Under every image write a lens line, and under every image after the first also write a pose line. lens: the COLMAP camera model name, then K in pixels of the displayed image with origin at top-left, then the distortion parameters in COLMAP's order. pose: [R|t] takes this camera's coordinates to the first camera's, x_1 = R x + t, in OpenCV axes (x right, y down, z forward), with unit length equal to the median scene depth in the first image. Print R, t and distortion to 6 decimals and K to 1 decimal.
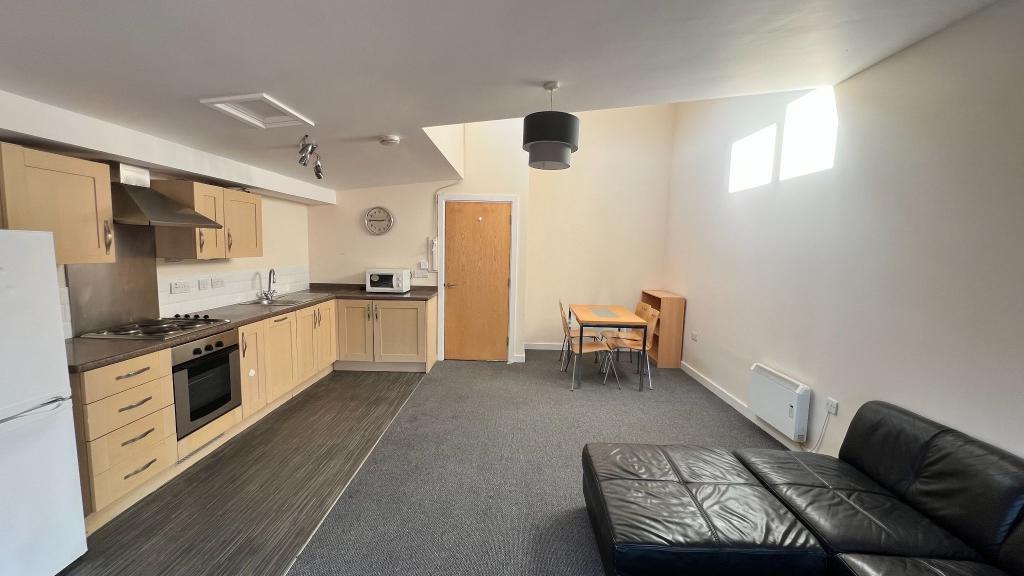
lens RADIAL K [[408.0, 0, 511.1], [0, 408.0, 288.8], [0, 0, 1]] dist [-0.001617, -0.000210]
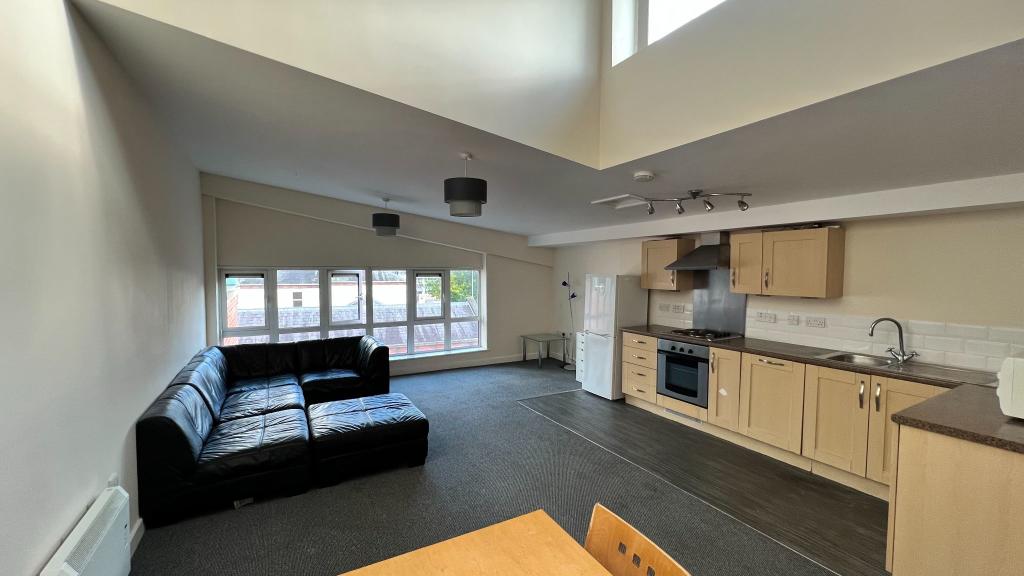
lens RADIAL K [[408.0, 0, 507.3], [0, 408.0, 290.9], [0, 0, 1]] dist [-0.001617, -0.000210]
pose [[-0.863645, -0.009026, -0.504020, 0.452802], [-0.080031, 0.989614, 0.119413, -0.158029], [0.497707, 0.143468, -0.855397, 1.575980]]
